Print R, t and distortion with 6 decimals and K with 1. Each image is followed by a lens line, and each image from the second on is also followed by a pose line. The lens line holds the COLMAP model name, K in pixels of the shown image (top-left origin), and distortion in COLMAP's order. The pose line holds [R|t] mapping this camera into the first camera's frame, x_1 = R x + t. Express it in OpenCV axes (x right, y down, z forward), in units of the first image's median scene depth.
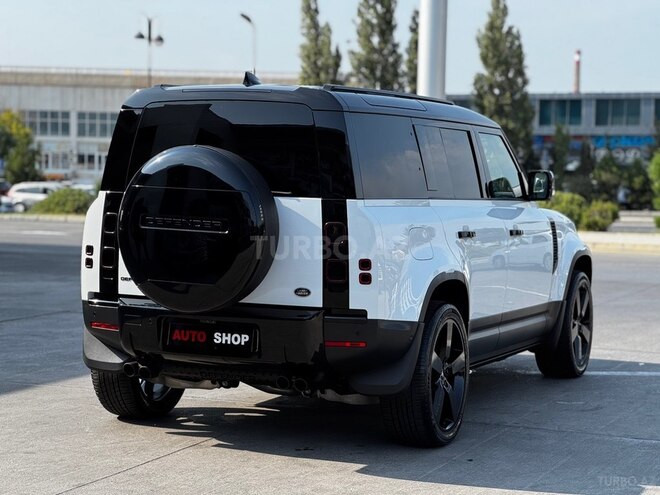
lens RADIAL K [[1460.2, 0, 330.0], [0, 1460.2, 247.5], [0, 0, 1]] dist [-0.070737, 3.662546]
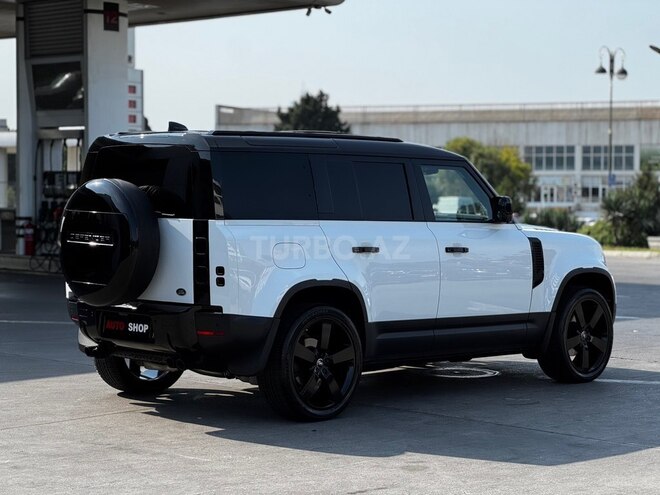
lens RADIAL K [[1460.2, 0, 330.0], [0, 1460.2, 247.5], [0, 0, 1]] dist [-0.070737, 3.662546]
pose [[0.933962, 0.002385, -0.357365, 0.514731], [-0.010540, 0.999727, -0.020874, 0.015365], [0.357218, 0.023262, 0.933731, -0.140535]]
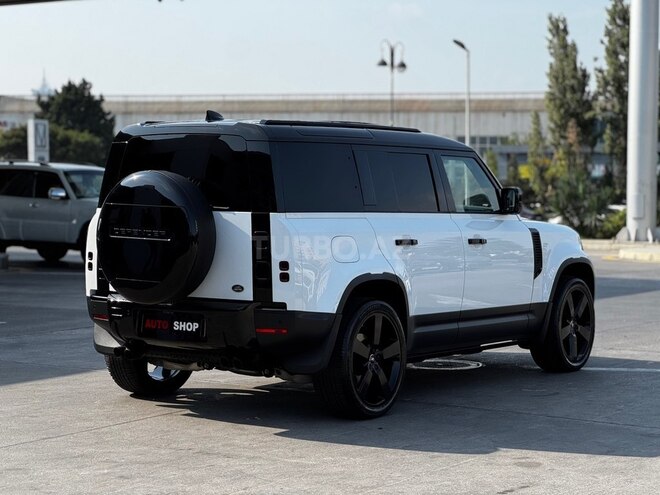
lens RADIAL K [[1460.2, 0, 330.0], [0, 1460.2, 247.5], [0, 0, 1]] dist [-0.070737, 3.662546]
pose [[0.981534, -0.005339, -0.191213, 0.268335], [0.002543, 0.999886, -0.014867, 0.013331], [0.191271, 0.014107, 0.981436, -0.177945]]
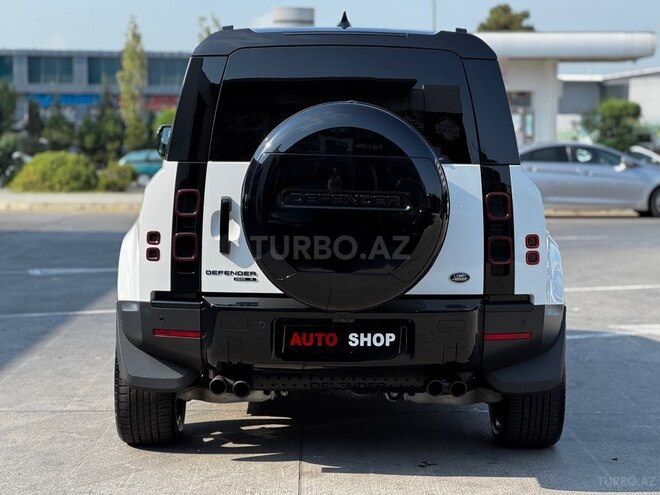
lens RADIAL K [[1460.2, 0, 330.0], [0, 1460.2, 247.5], [0, 0, 1]] dist [-0.070737, 3.662546]
pose [[0.916945, -0.046400, 0.396307, -0.379685], [0.035300, 0.998755, 0.035261, -0.016945], [-0.397450, -0.018343, 0.917441, 0.244820]]
